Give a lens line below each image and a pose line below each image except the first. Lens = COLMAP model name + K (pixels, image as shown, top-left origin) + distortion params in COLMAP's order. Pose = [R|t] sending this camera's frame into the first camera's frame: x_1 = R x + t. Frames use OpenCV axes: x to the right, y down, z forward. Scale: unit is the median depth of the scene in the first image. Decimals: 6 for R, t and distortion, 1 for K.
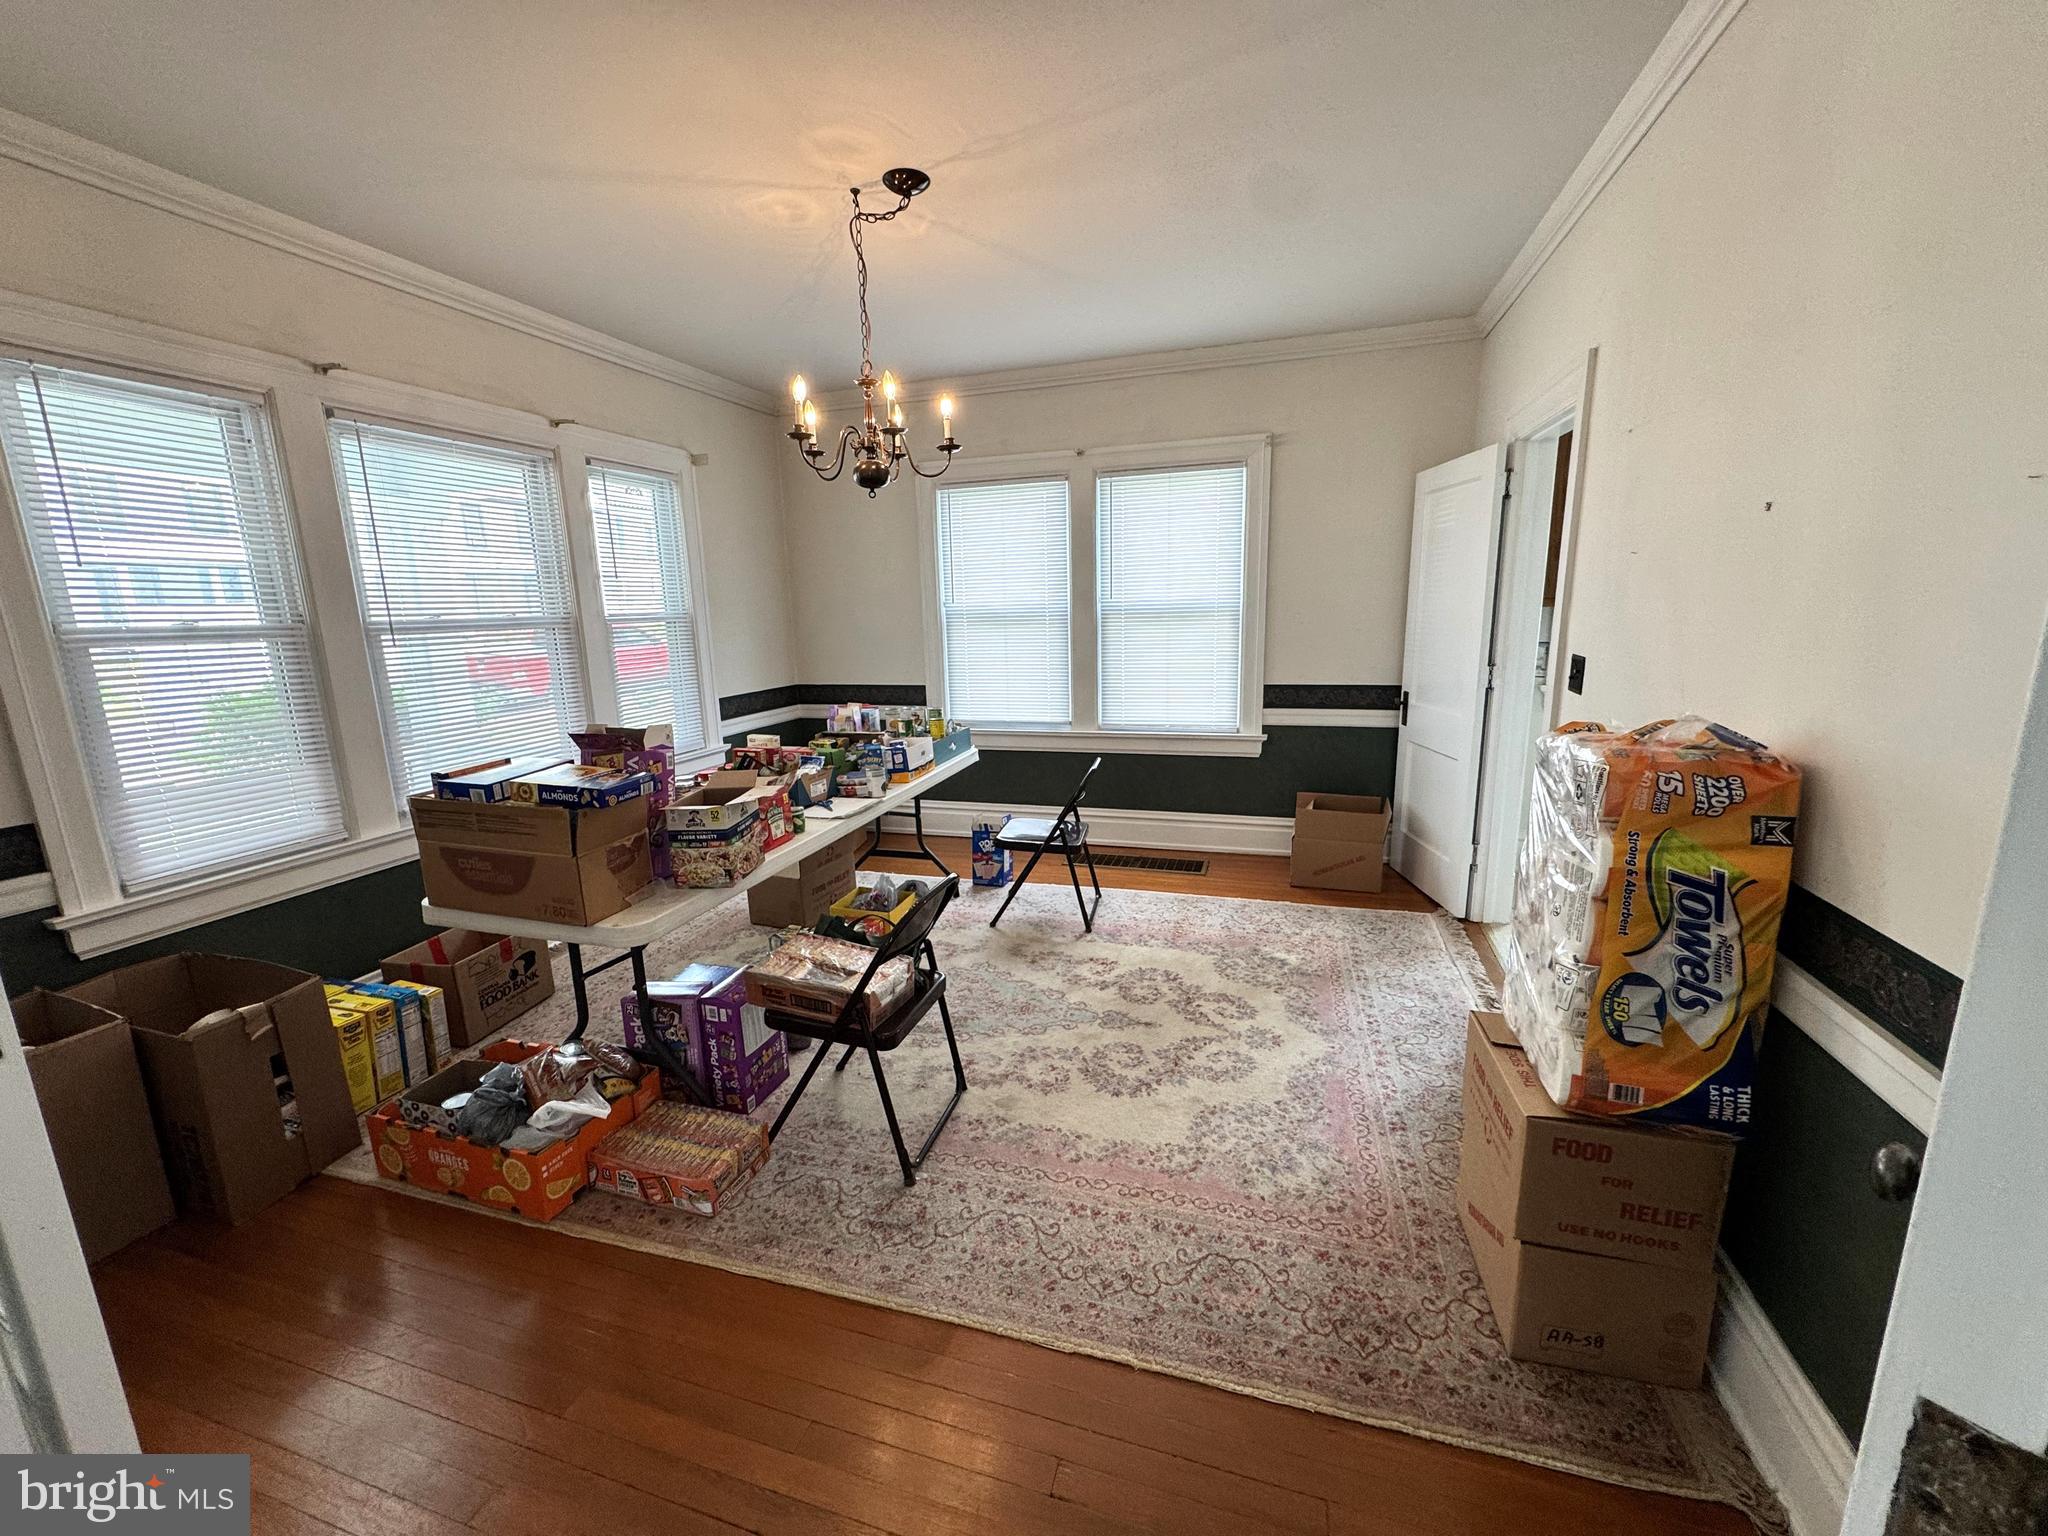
lens RADIAL K [[822.6, 0, 1032.4], [0, 822.6, 758.9], [0, 0, 1]] dist [0.002473, -0.000250]
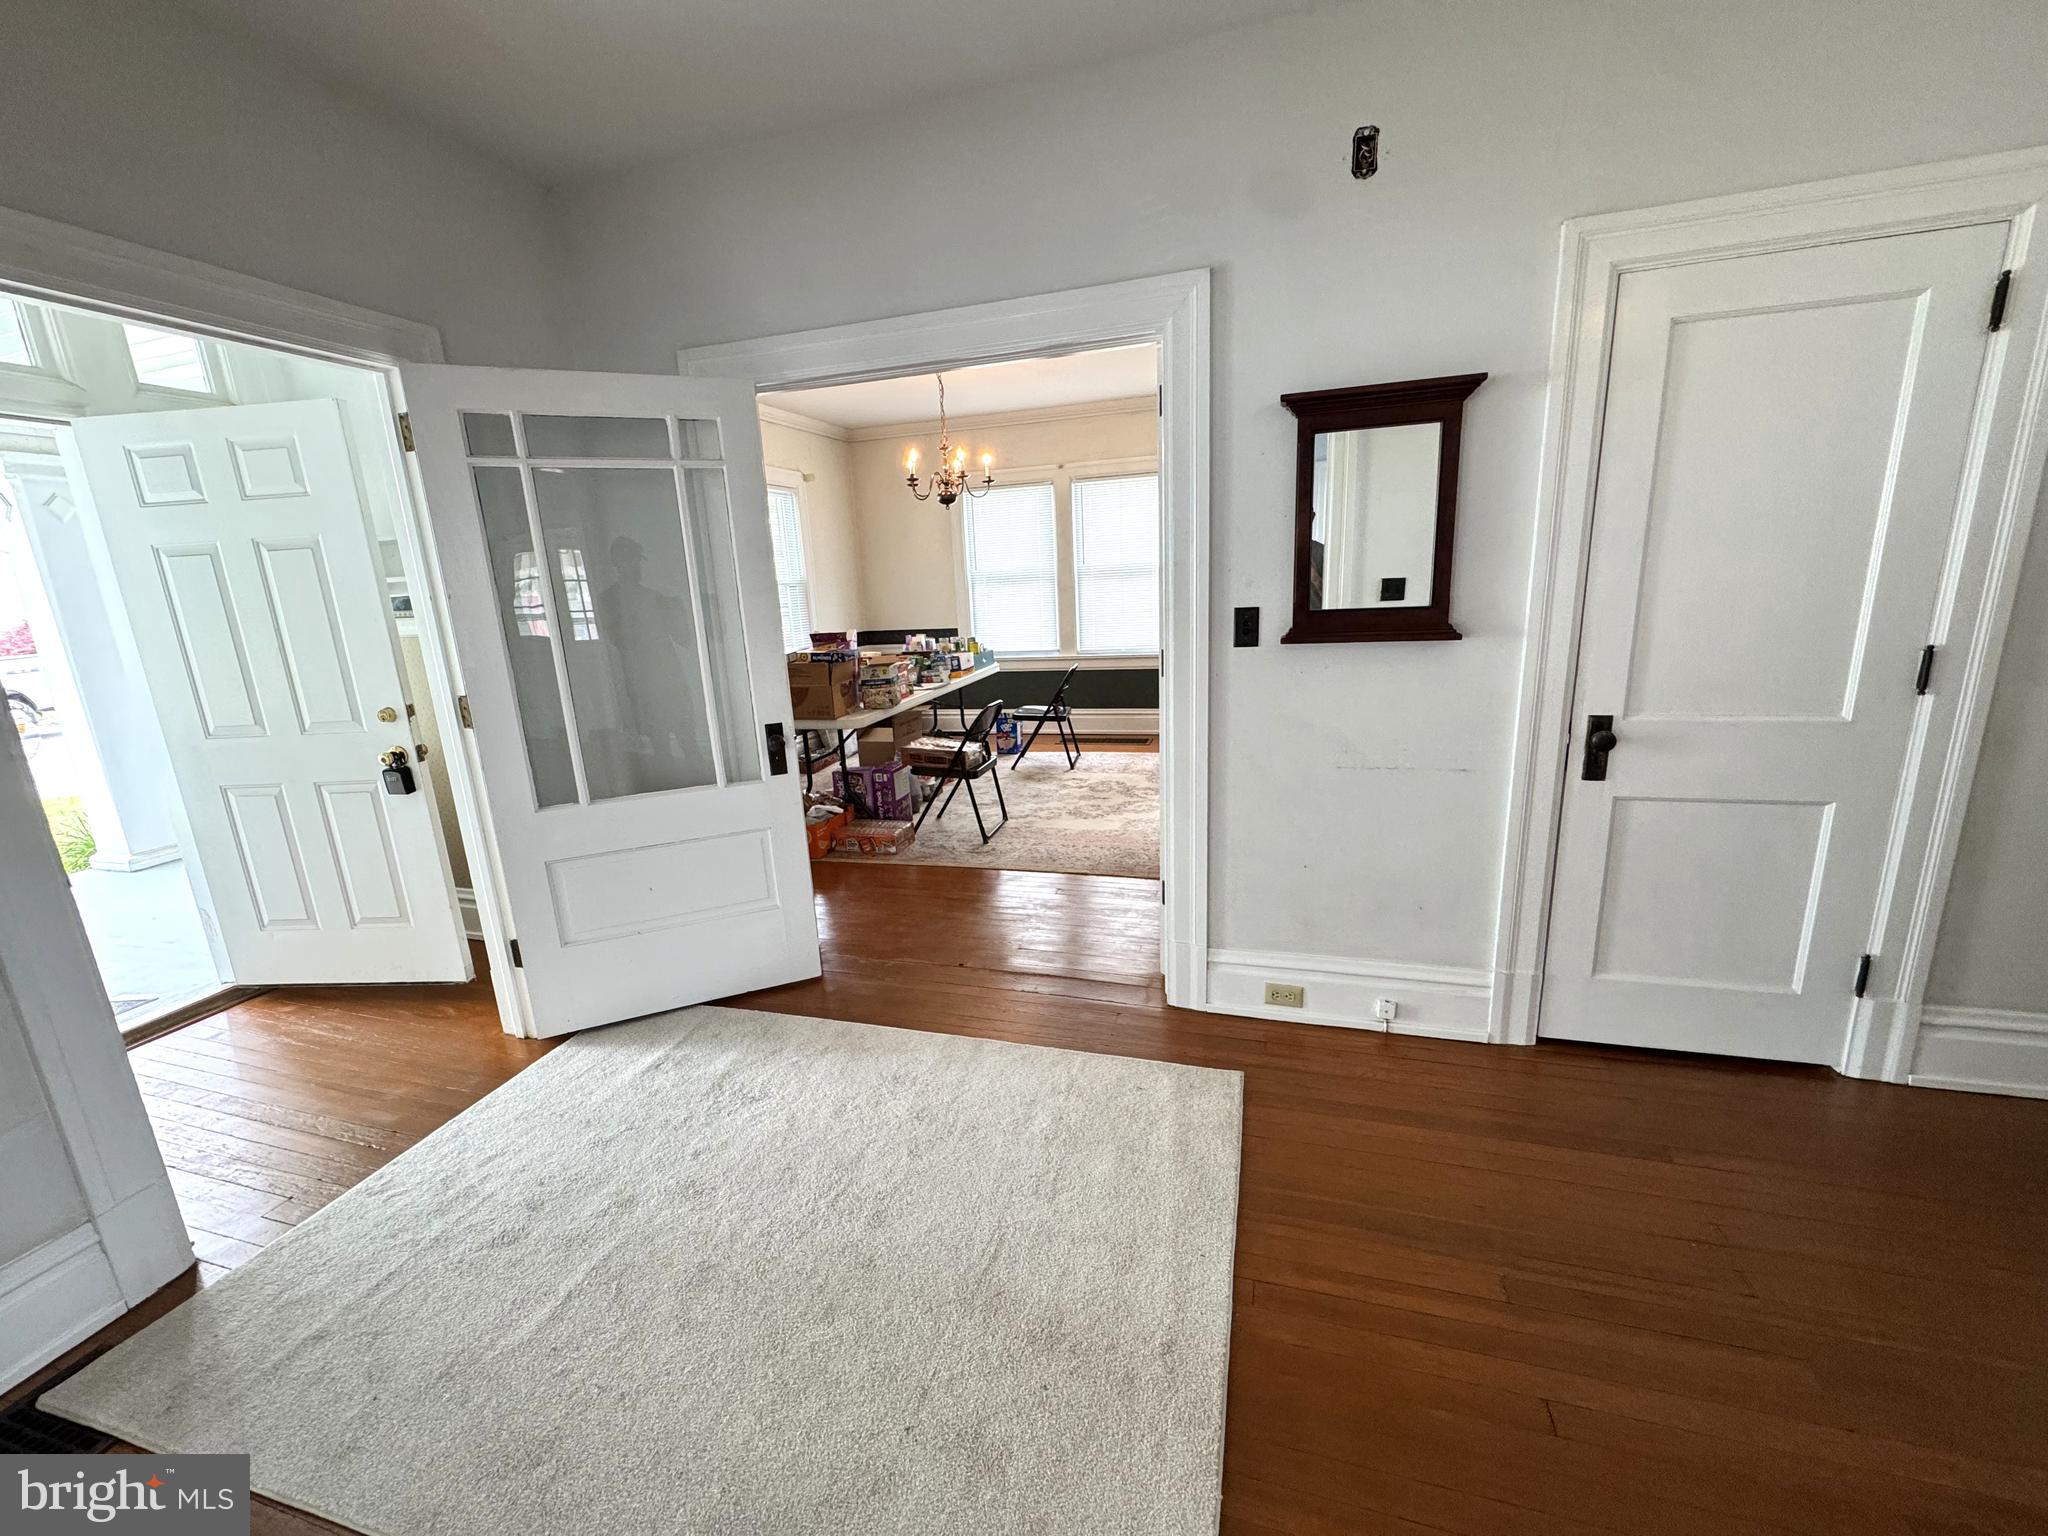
lens RADIAL K [[822.6, 0, 1034.6], [0, 822.6, 765.1], [0, 0, 1]] dist [0.002473, -0.000250]
pose [[0.999598, -0.025168, 0.013060, -0.036672], [0.024696, 0.999080, 0.035074, 0.190238], [-0.013931, -0.034737, 0.999299, -0.842541]]
